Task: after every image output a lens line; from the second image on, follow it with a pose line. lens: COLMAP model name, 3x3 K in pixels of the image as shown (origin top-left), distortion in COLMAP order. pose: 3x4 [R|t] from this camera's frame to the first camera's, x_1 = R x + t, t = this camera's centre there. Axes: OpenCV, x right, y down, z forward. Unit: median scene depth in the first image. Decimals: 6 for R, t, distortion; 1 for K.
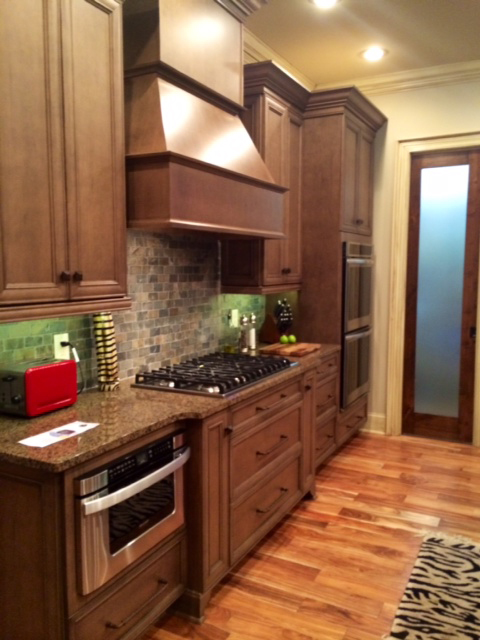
lens RADIAL K [[537.6, 0, 217.6], [0, 537.6, 321.5], [0, 0, 1]] dist [0.042453, -0.038202]
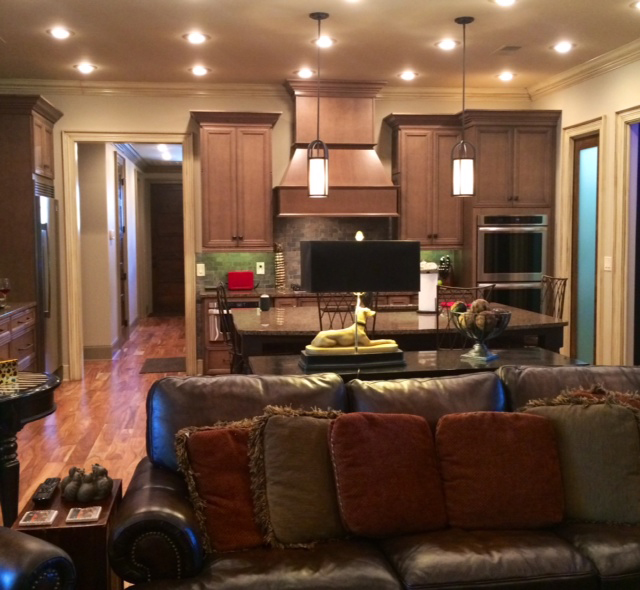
lens RADIAL K [[655.6, 0, 286.2], [0, 655.6, 281.5], [0, 0, 1]] dist [0.075361, 0.000000]
pose [[0.600537, 0.060293, -0.797321, 2.545724], [-0.078991, 0.996749, 0.015878, 0.064649], [0.795686, 0.053446, 0.603347, -0.789651]]
